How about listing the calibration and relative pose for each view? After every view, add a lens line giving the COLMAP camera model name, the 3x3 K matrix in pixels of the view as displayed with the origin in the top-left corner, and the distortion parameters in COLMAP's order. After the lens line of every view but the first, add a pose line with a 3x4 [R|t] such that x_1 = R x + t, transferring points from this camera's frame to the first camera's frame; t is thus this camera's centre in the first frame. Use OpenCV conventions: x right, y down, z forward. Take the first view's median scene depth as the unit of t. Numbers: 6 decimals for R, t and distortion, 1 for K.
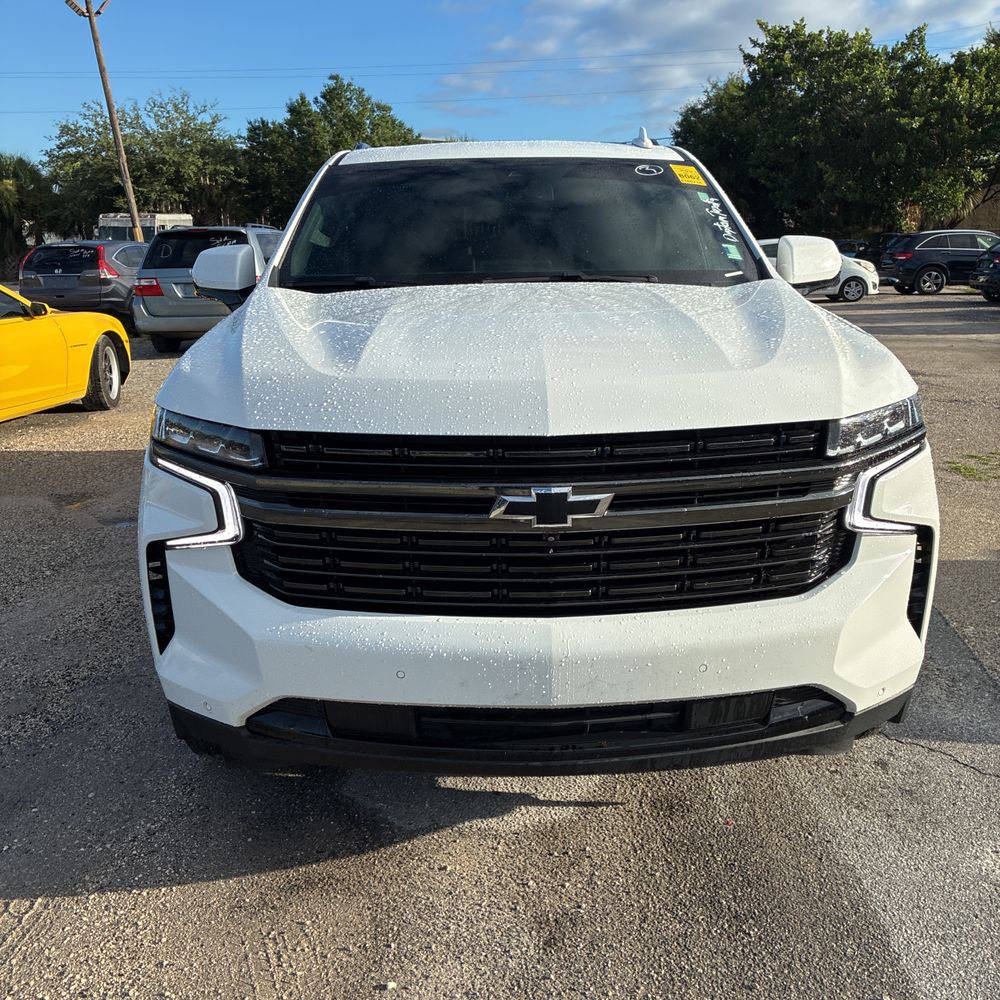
lens RADIAL K [[1033.5, 0, 495.4], [0, 1033.5, 489.9], [0, 0, 1]] dist [0.029167, 0.009934]
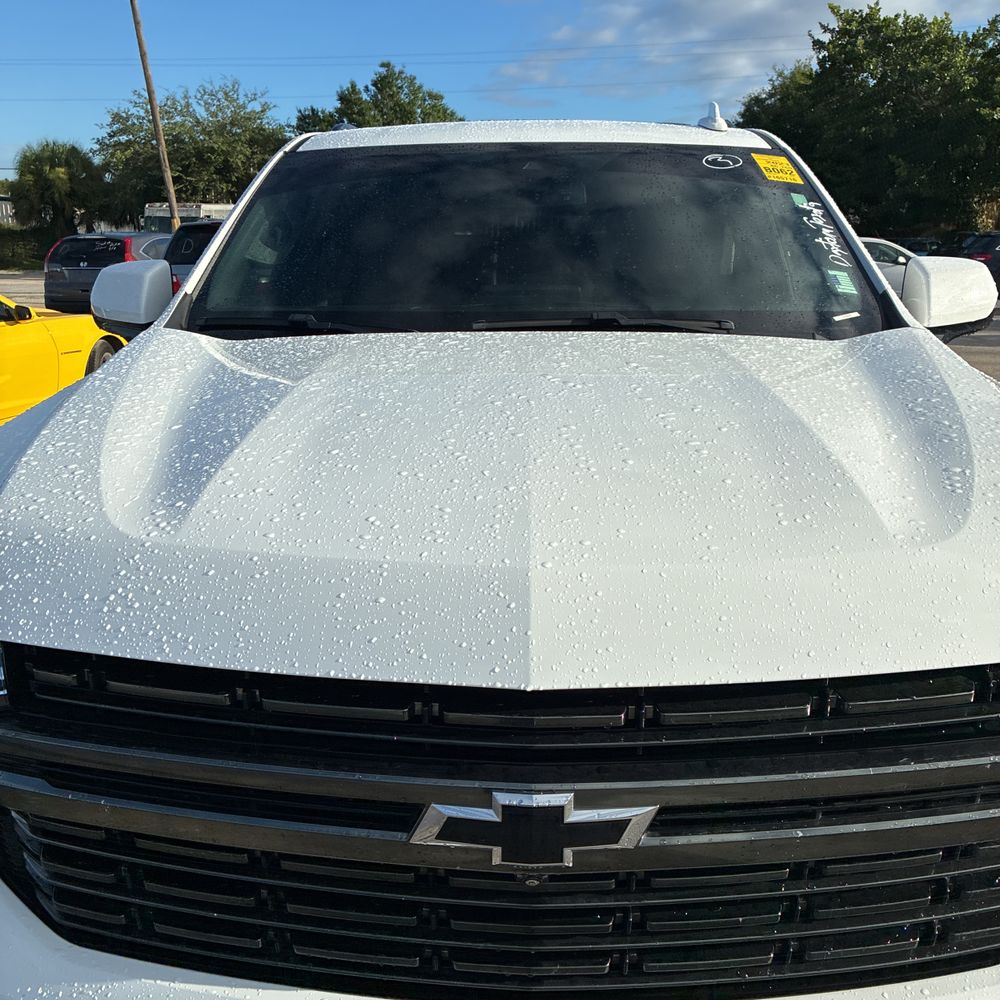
lens RADIAL K [[1028.5, 0, 489.8], [0, 1028.5, 499.0], [0, 0, 1]] dist [0.022168, 0.021904]
pose [[0.998359, 0.025030, -0.051501, 0.003996], [-0.024145, 0.999551, 0.017736, -0.010974], [0.051922, -0.016464, 0.998515, 0.035964]]
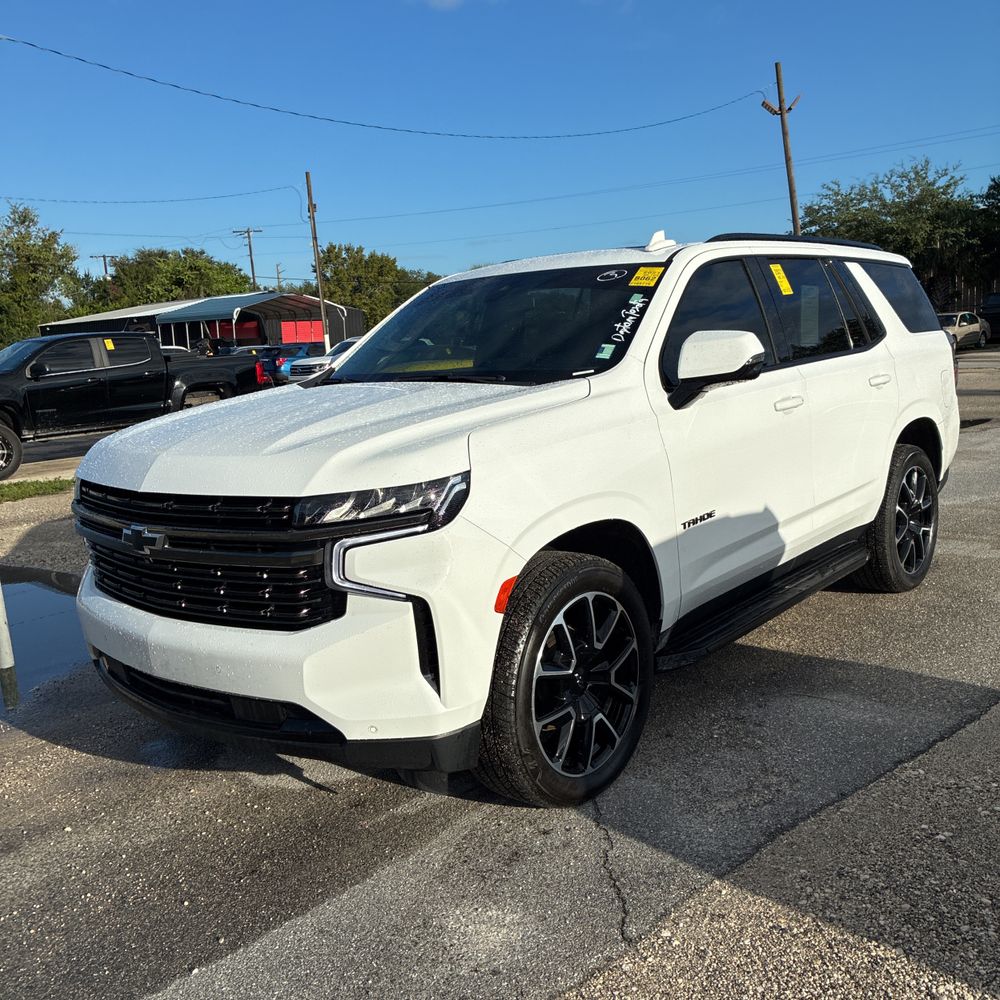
lens RADIAL K [[1028.5, 0, 489.8], [0, 1028.5, 499.0], [0, 0, 1]] dist [0.022168, 0.021904]
pose [[0.742922, 0.077204, -0.664911, 0.103338], [-0.110709, 0.993818, -0.008304, -0.006220], [0.660160, 0.079781, 0.746876, 0.014724]]
